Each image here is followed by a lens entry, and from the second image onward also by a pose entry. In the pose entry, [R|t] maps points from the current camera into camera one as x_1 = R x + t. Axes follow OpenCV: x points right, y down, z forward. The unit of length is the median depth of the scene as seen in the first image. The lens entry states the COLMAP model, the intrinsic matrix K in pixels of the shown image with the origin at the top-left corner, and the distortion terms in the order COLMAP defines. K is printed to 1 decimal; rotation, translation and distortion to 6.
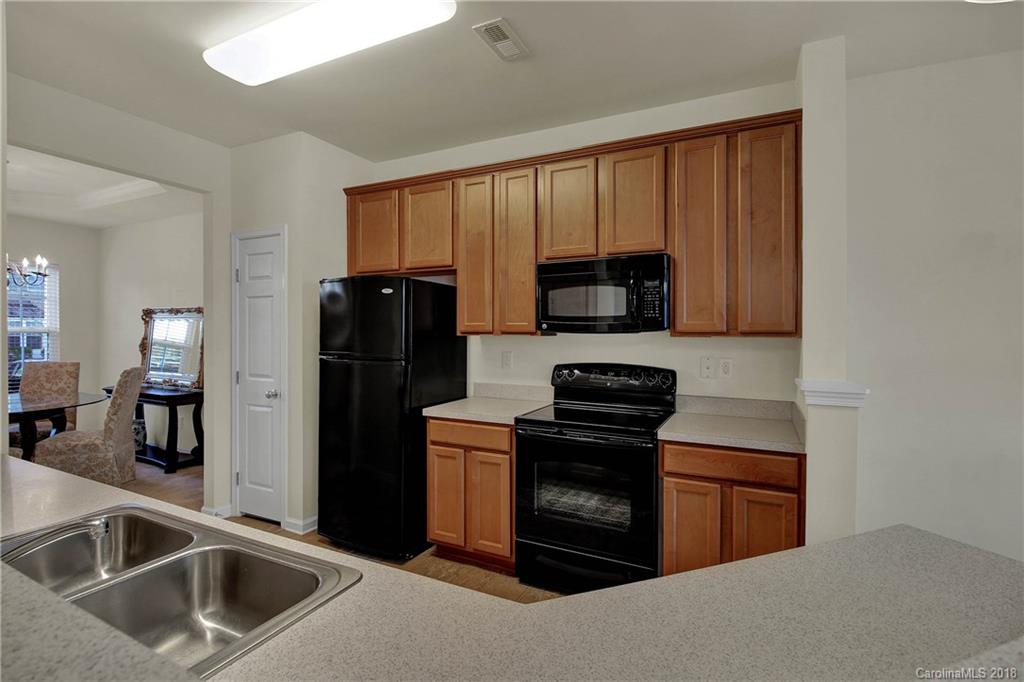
lens RADIAL K [[482.9, 0, 502.0], [0, 482.9, 332.9], [0, 0, 1]] dist [-0.018620, -0.000291]
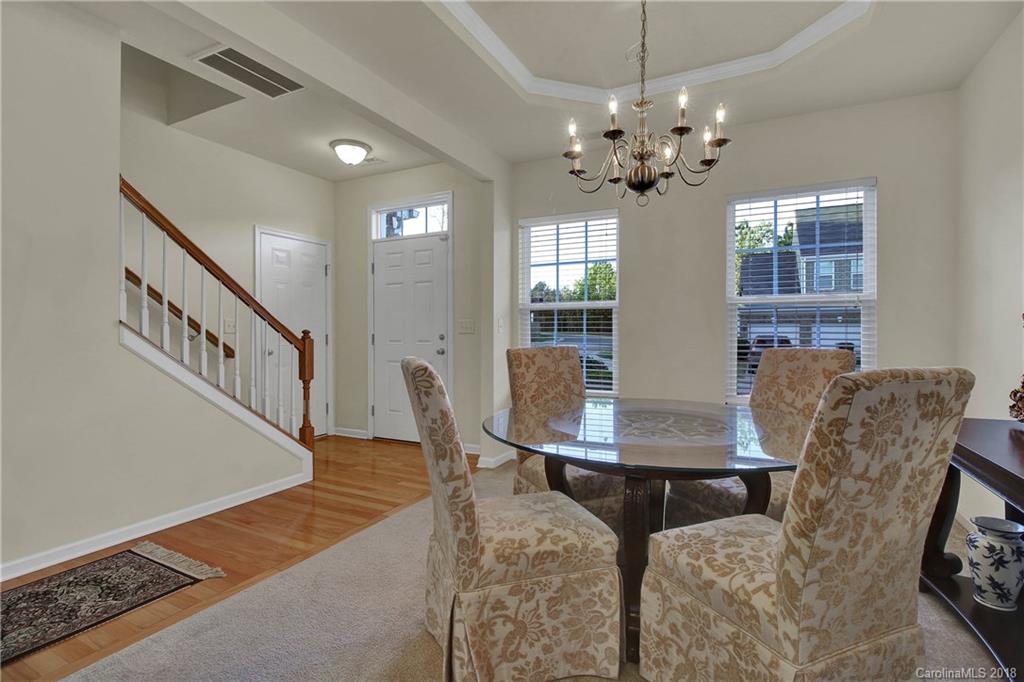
lens RADIAL K [[482.9, 0, 502.0], [0, 482.9, 332.9], [0, 0, 1]] dist [-0.018620, -0.000291]
pose [[-0.016971, 0.001042, -0.999855, -0.532390], [-0.005491, 0.999984, 0.001136, 0.054725], [0.999841, 0.005510, -0.016965, 0.828175]]
